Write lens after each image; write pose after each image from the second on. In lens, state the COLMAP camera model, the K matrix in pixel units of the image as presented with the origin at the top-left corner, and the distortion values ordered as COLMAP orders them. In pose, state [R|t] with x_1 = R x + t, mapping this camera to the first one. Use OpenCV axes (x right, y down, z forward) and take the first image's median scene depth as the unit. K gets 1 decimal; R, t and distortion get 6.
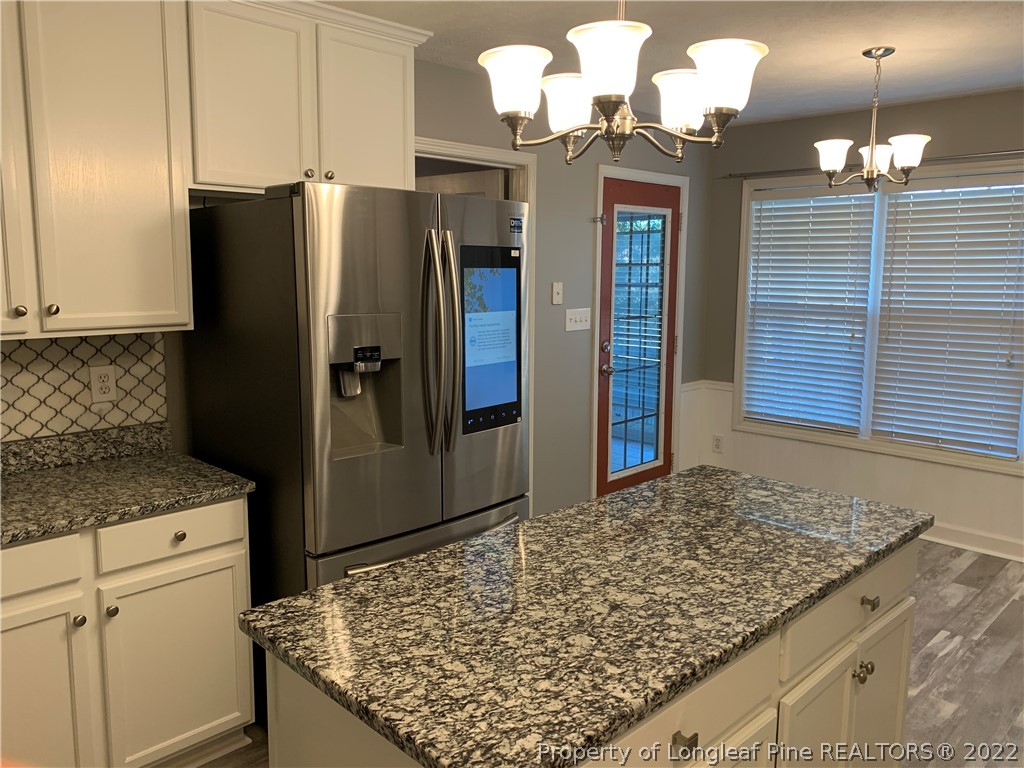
lens RADIAL K [[799.0, 0, 520.7], [0, 799.0, 375.7], [0, 0, 1]] dist [0.058086, -0.060688]
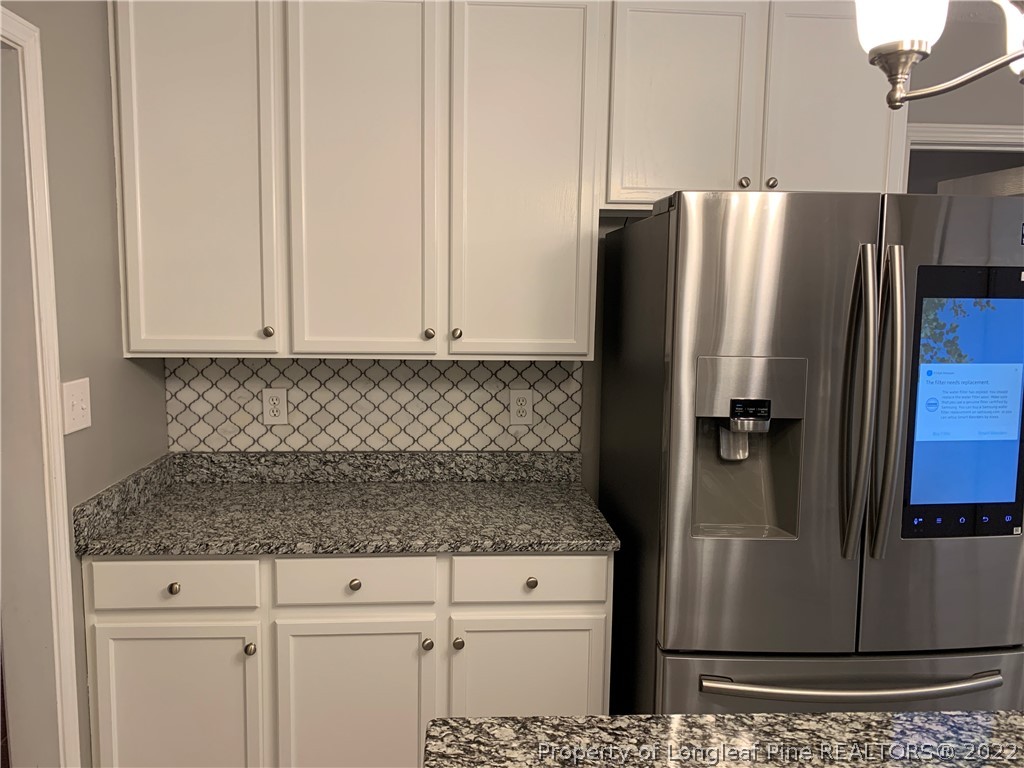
lens RADIAL K [[799.0, 0, 489.5], [0, 799.0, 365.2], [0, 0, 1]] dist [0.058086, -0.060688]
pose [[0.741540, 0.074624, -0.666746, 0.127481], [-0.101623, 0.994822, -0.001680, -0.039799], [0.663168, 0.069002, 0.745283, 0.246411]]
